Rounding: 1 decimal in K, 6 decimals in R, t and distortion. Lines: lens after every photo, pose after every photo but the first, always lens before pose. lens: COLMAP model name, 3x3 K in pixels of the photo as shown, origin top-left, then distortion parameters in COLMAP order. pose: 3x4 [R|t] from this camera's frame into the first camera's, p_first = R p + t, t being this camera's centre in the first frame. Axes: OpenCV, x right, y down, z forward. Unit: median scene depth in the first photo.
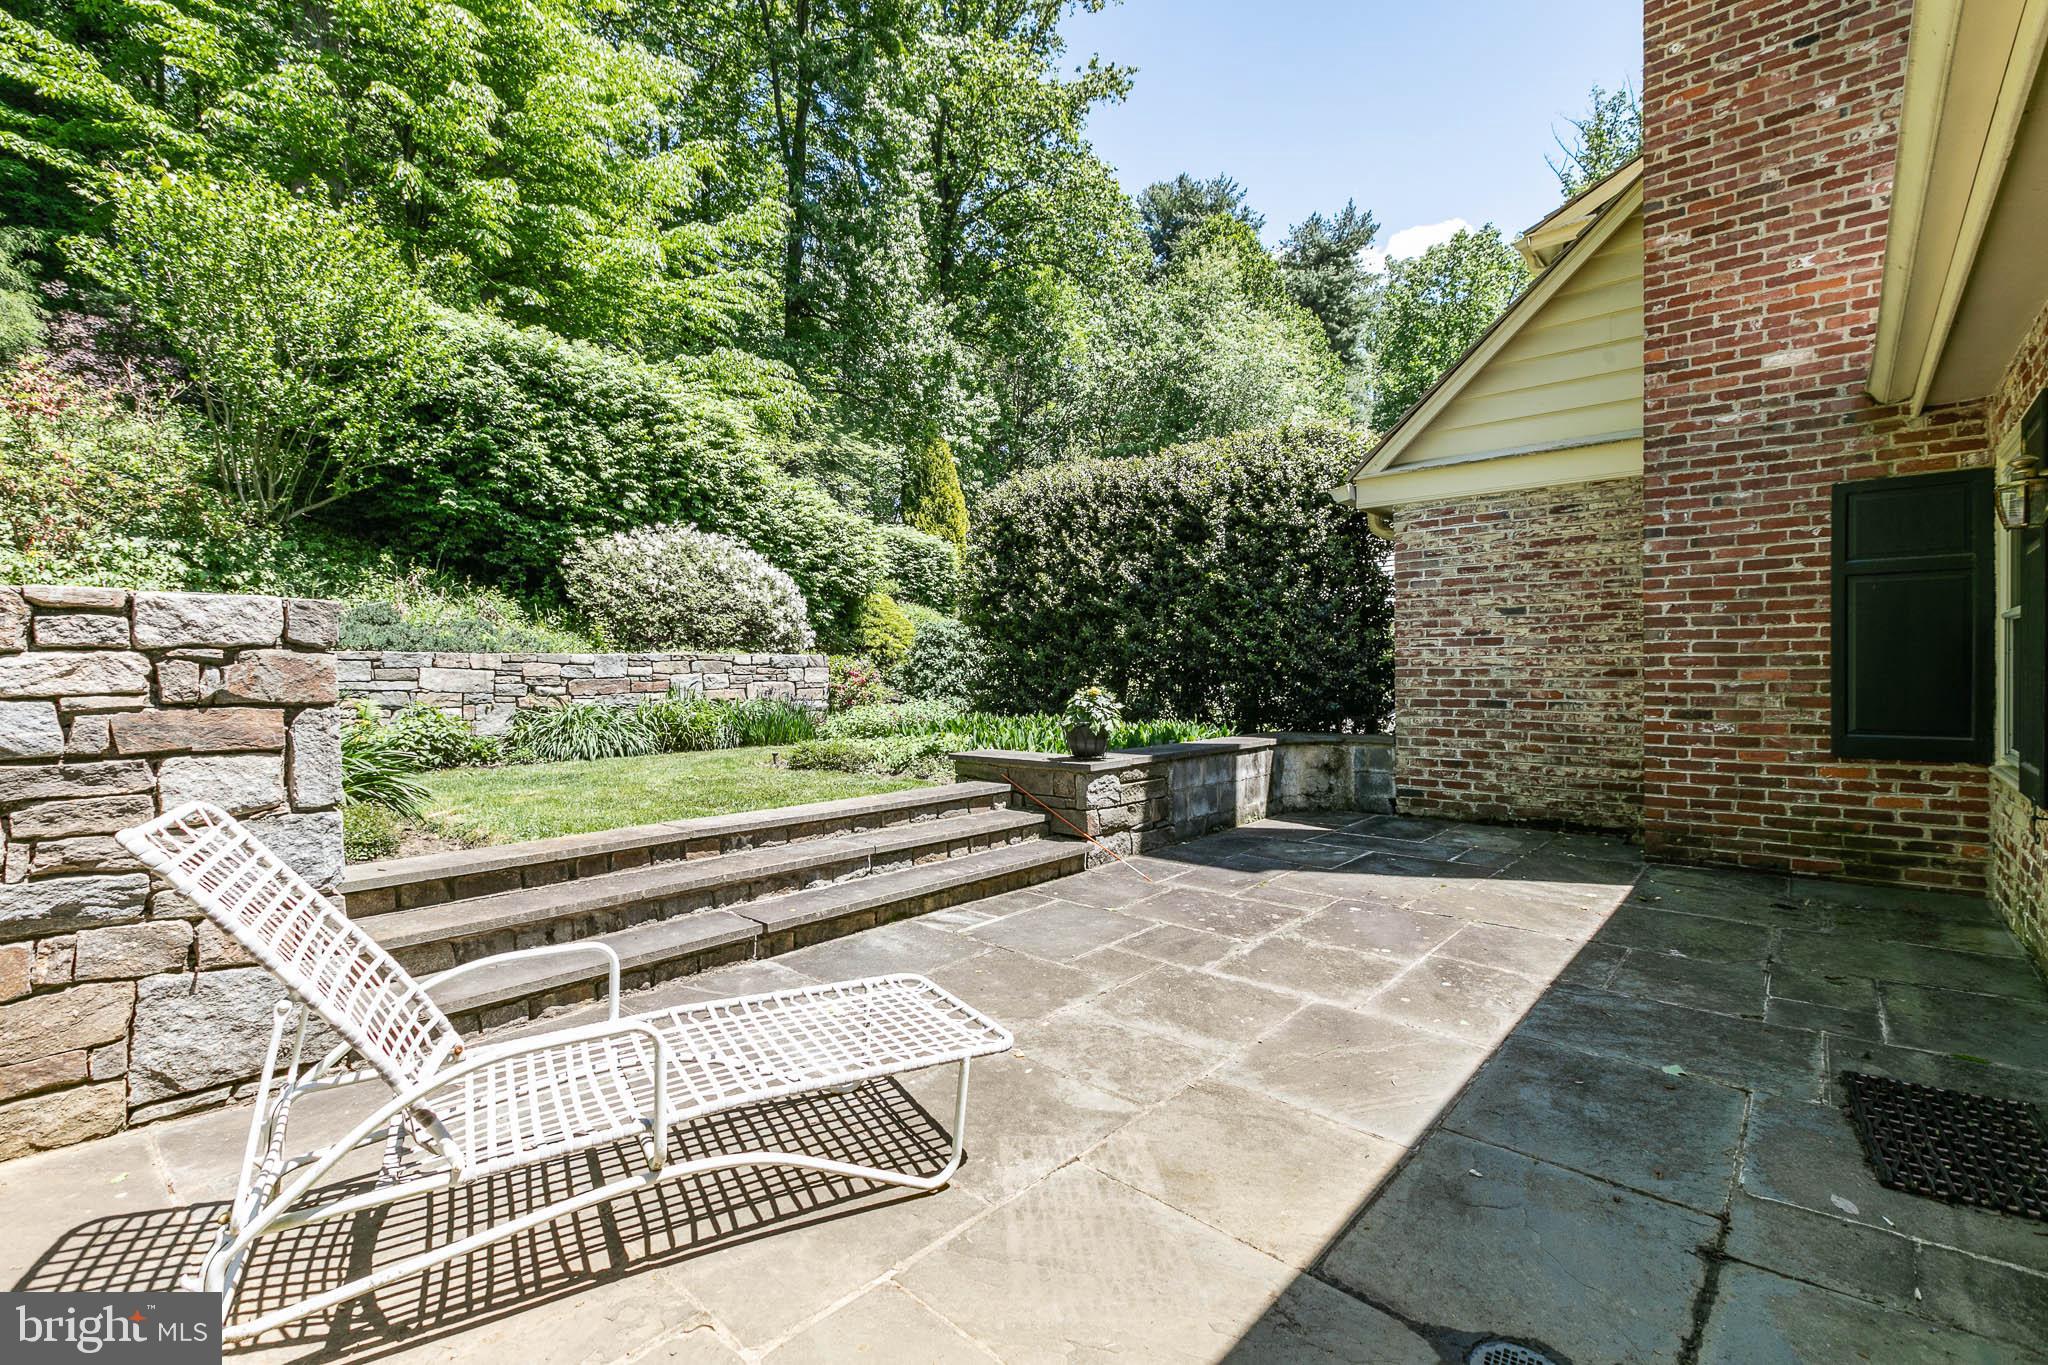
lens RADIAL K [[916.8, 0, 1014.6], [0, 916.8, 674.4], [0, 0, 1]] dist [-0.002228, 0.000455]
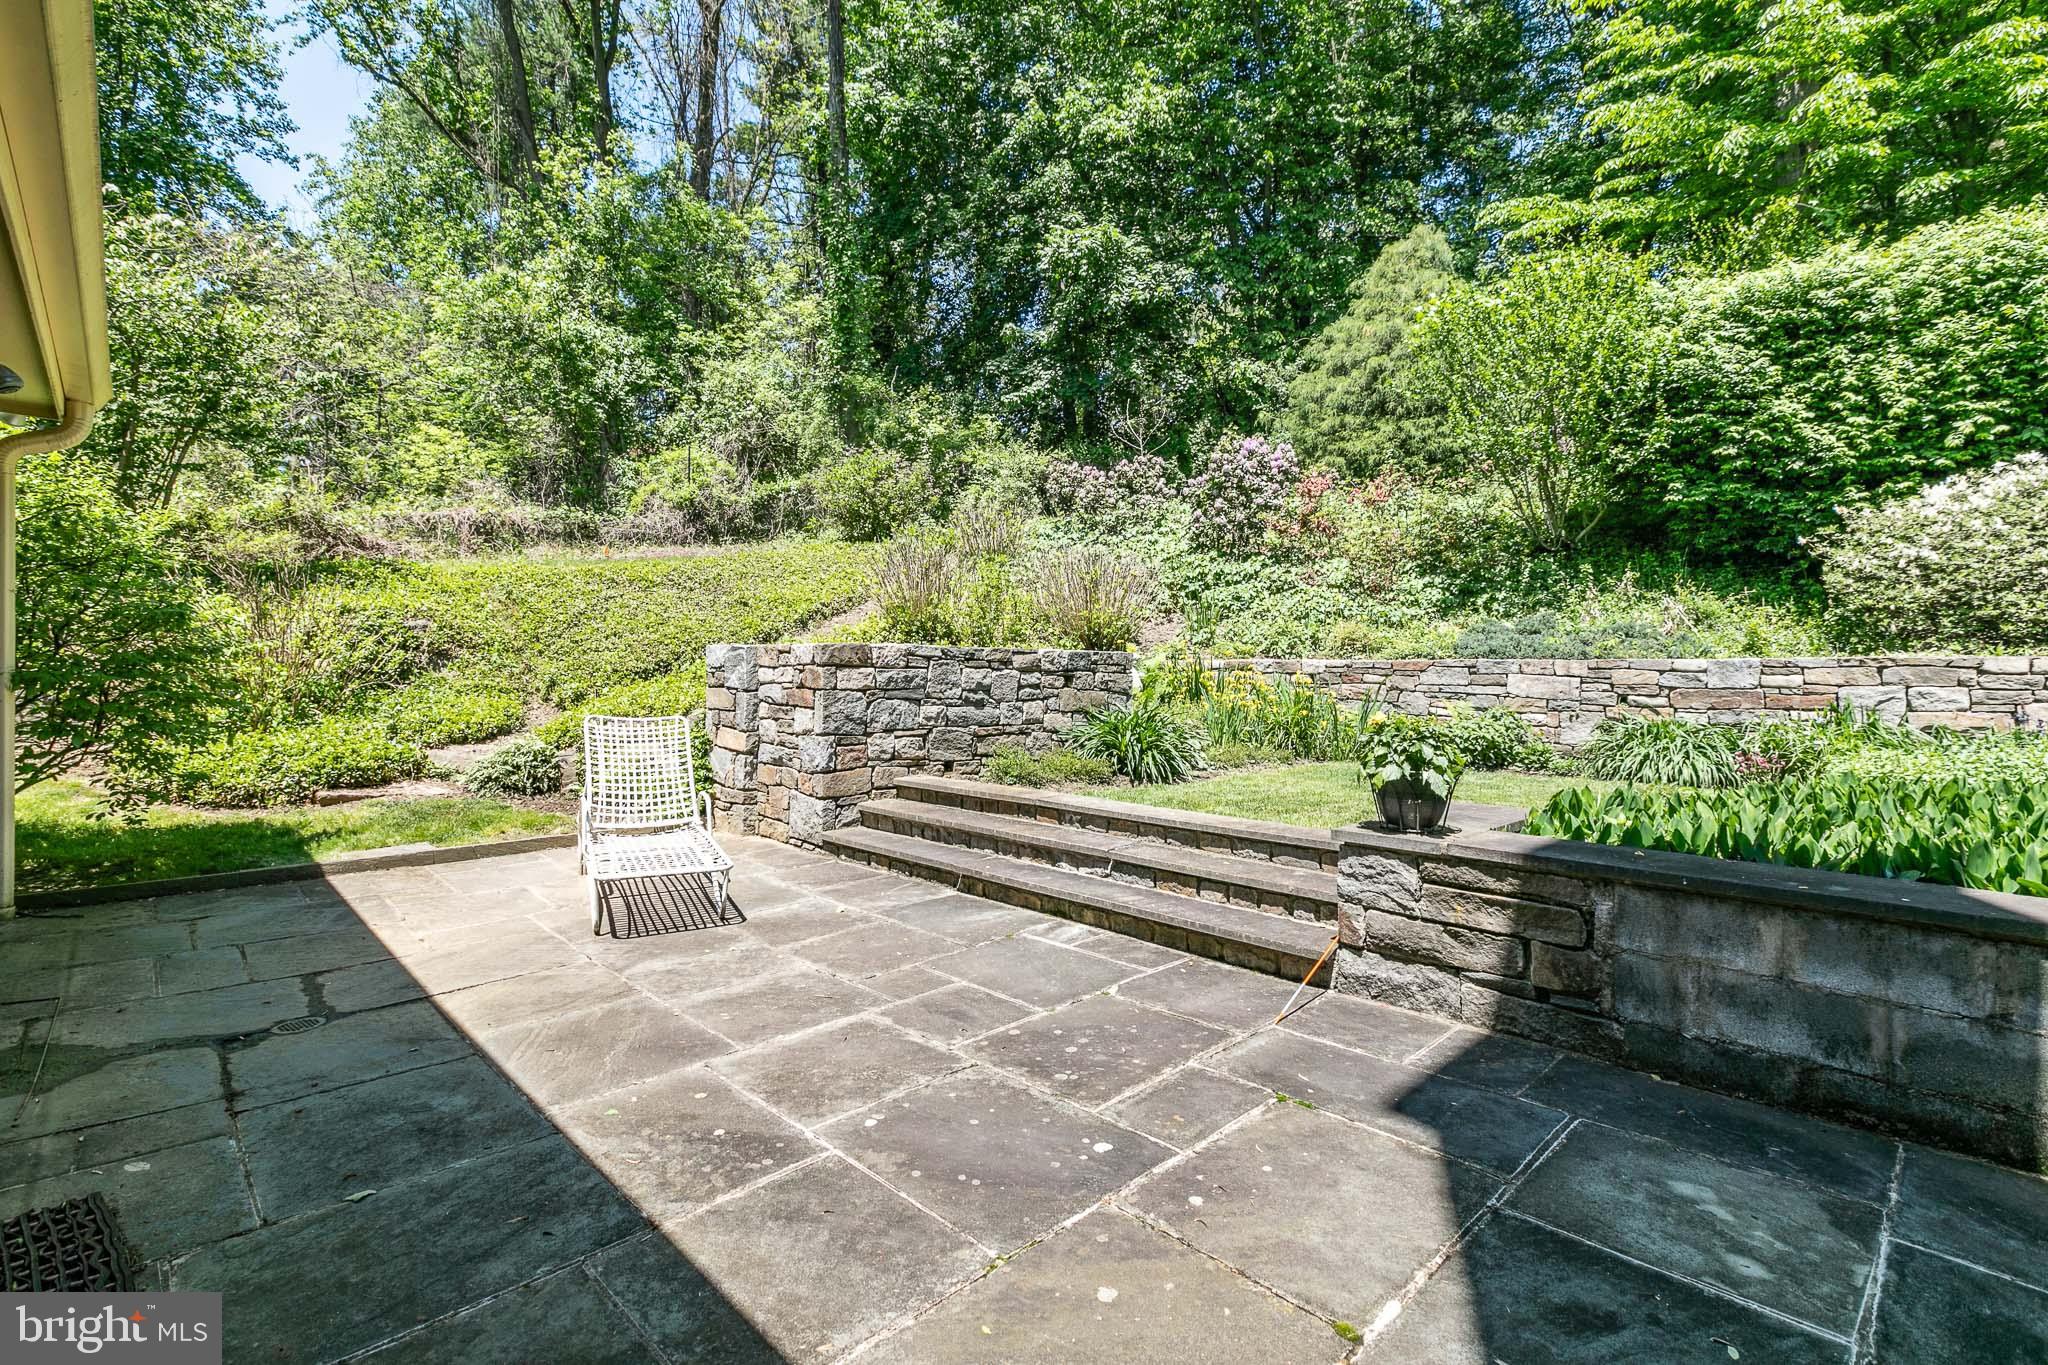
lens RADIAL K [[916.8, 0, 1014.1], [0, 916.8, 675.8], [0, 0, 1]] dist [-0.002228, 0.000455]
pose [[-0.065539, 0.009281, -0.997807, 1.029915], [-0.012348, 0.999873, 0.010111, -0.020055], [0.997774, 0.012984, -0.065416, 1.129114]]
